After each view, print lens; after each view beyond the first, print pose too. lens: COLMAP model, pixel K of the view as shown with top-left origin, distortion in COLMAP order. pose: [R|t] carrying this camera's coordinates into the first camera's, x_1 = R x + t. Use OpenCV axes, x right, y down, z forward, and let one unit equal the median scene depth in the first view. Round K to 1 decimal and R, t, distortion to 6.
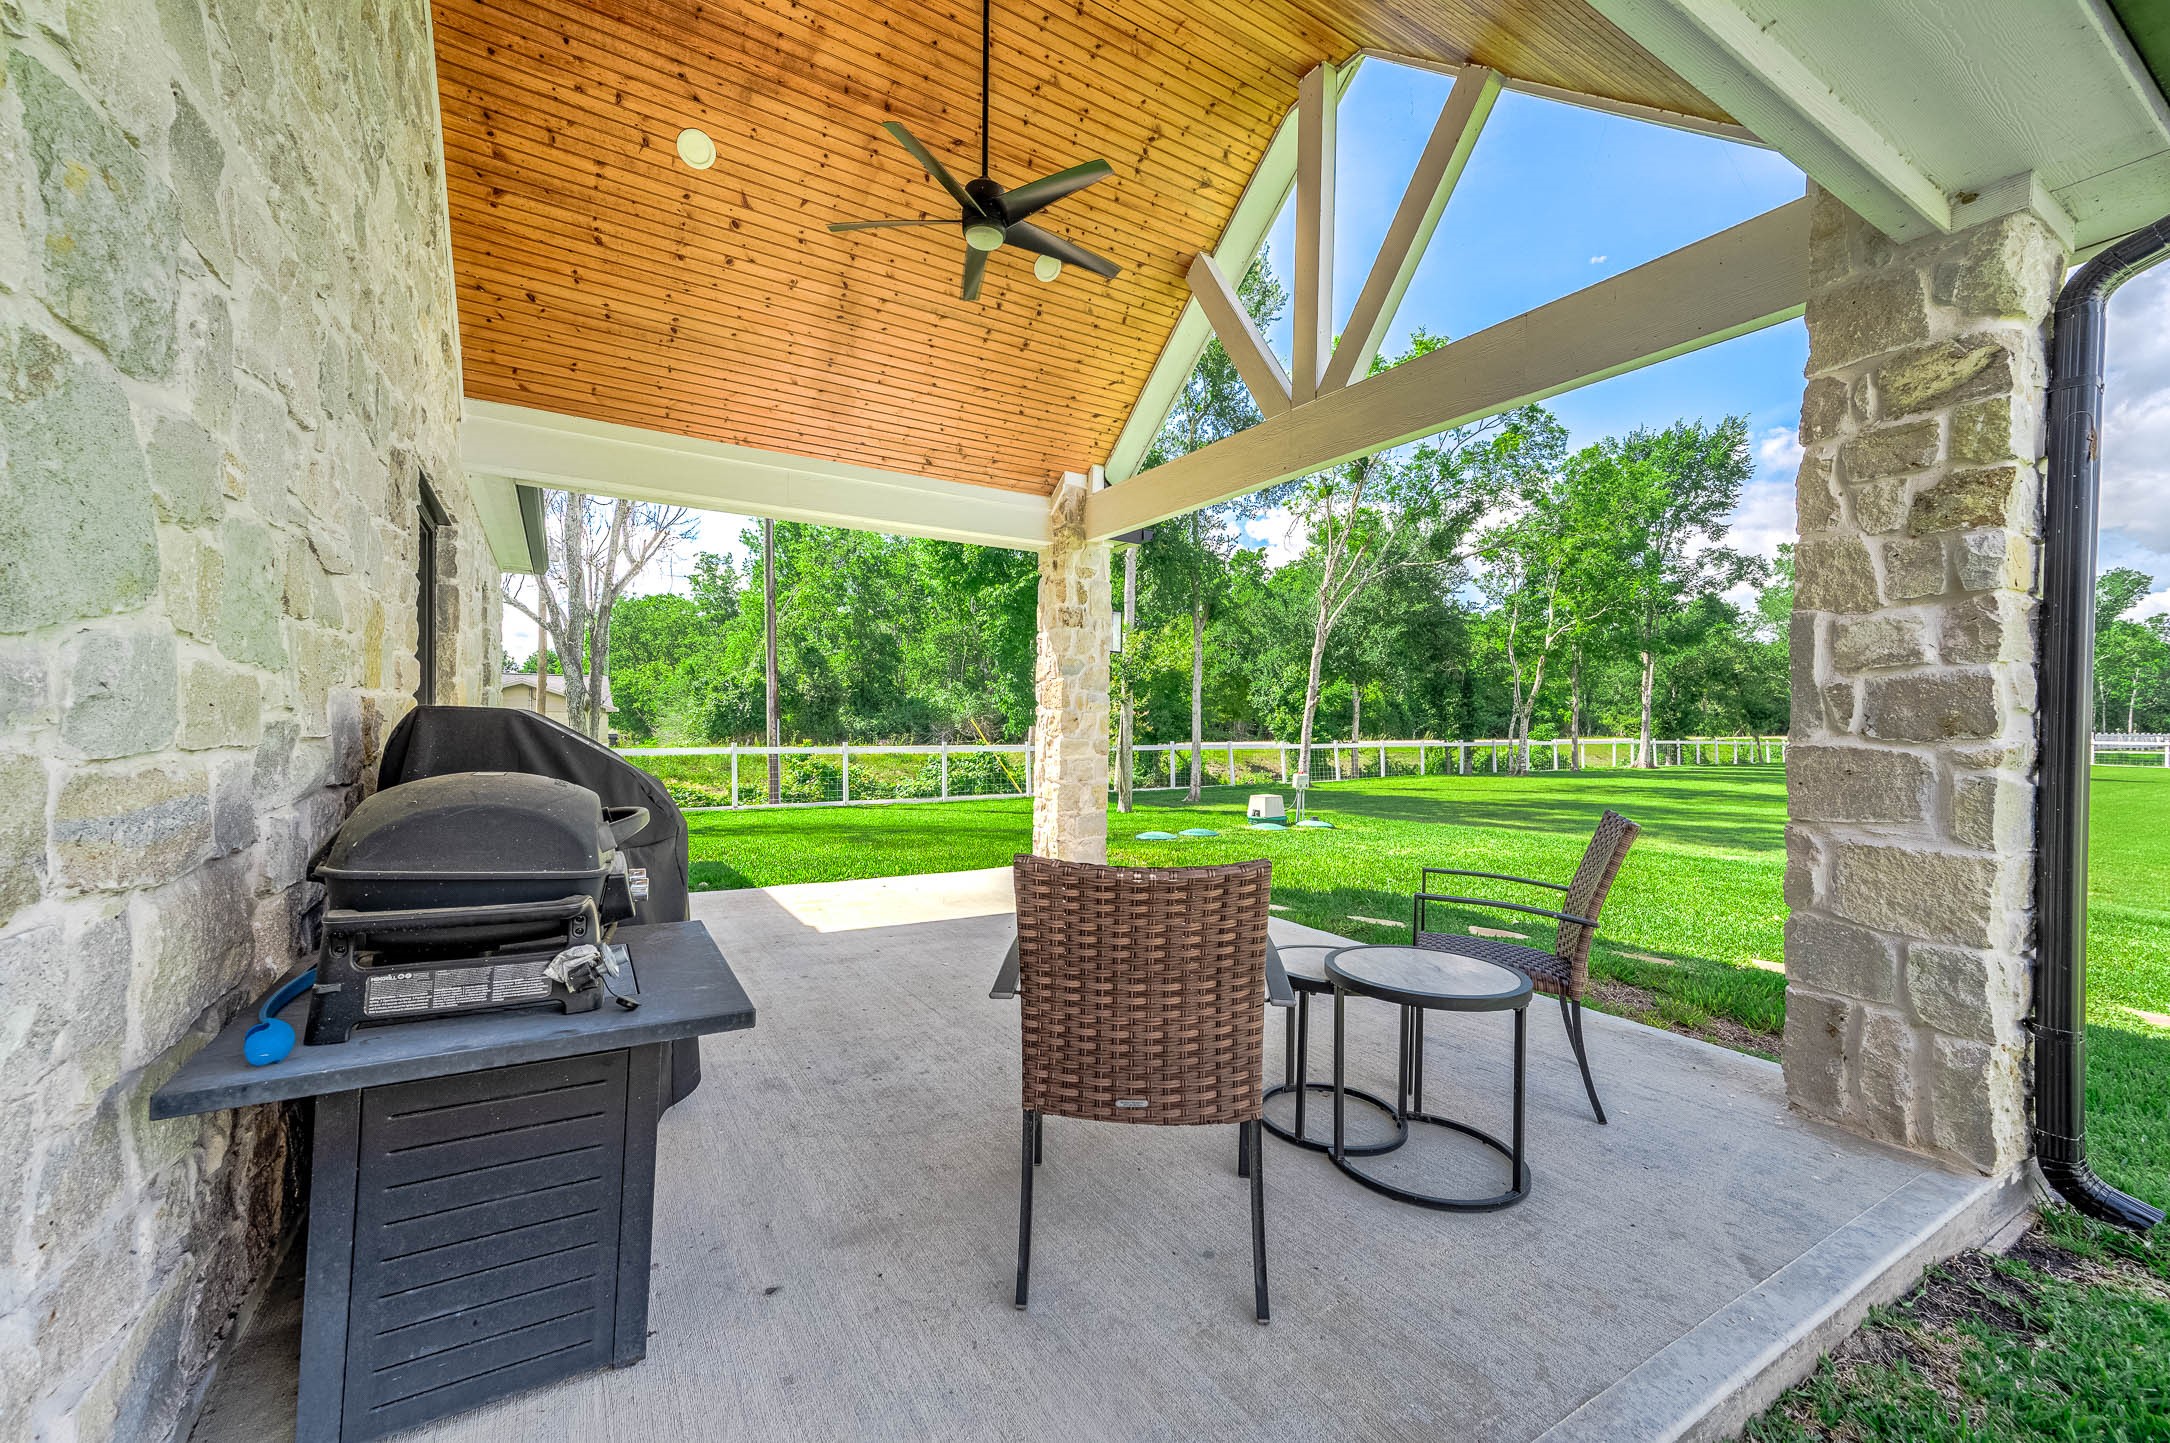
lens RADIAL K [[859.2, 0, 1078.4], [0, 859.2, 719.6], [0, 0, 1]] dist [0.026303, 0.000777]
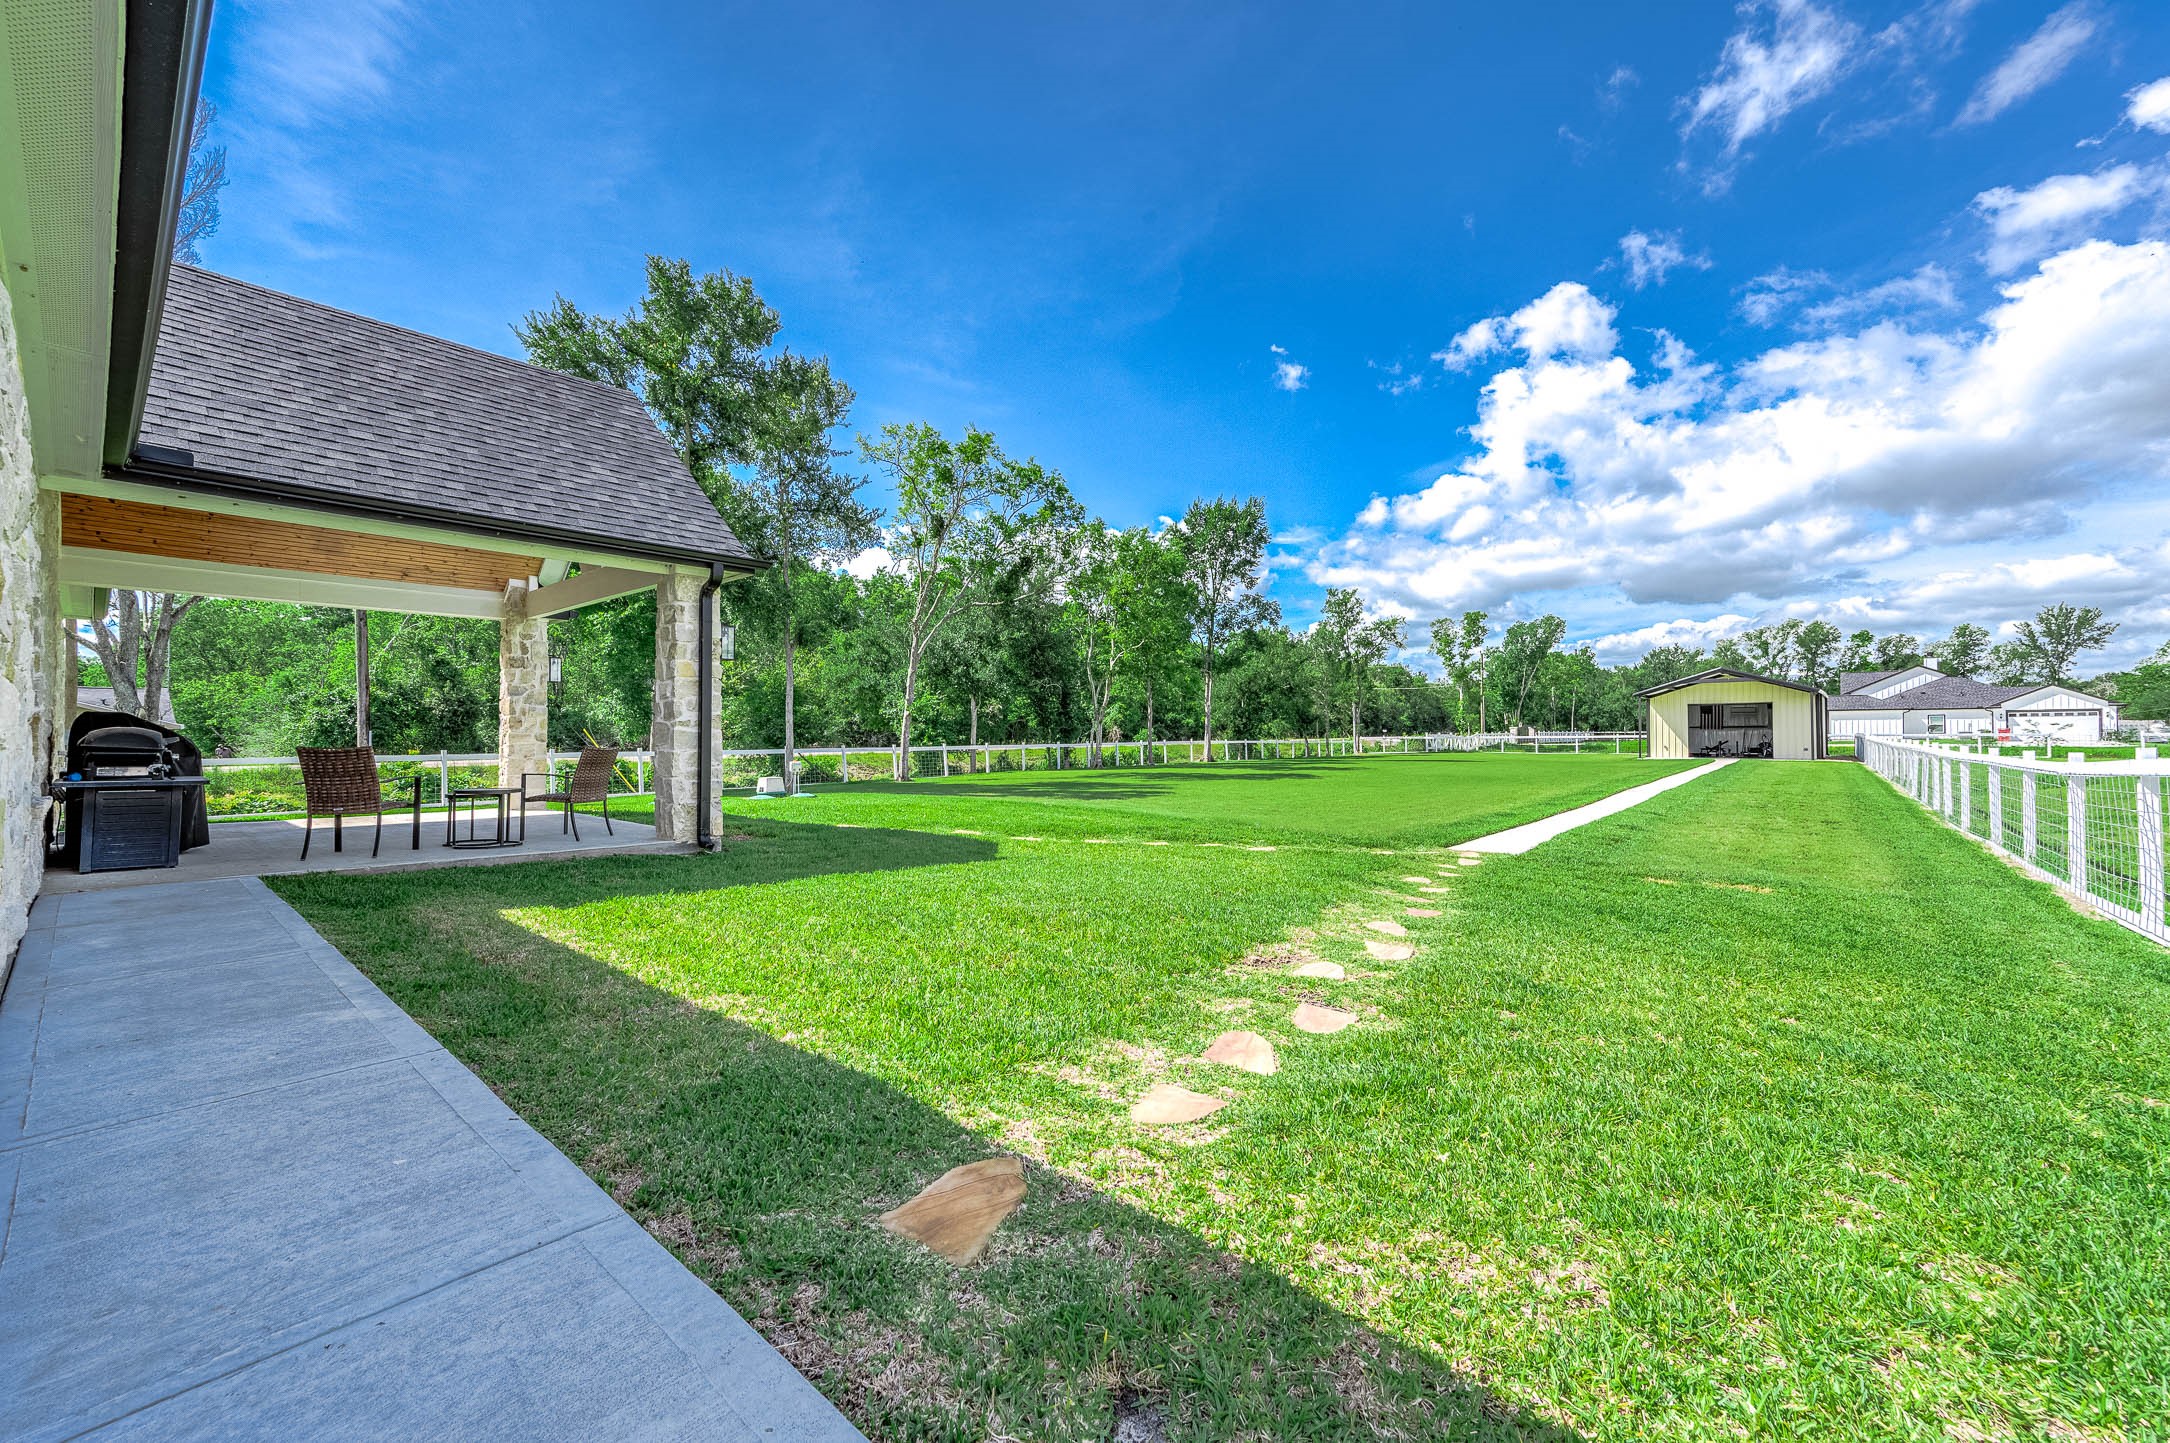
lens RADIAL K [[859.2, 0, 1075.3], [0, 859.2, 726.7], [0, 0, 1]] dist [0.026303, 0.000777]
pose [[0.955142, -0.011681, 0.295918, 0.100838], [0.013460, 0.999902, -0.003974, 0.005997], [-0.295842, 0.007779, 0.955205, -0.184799]]
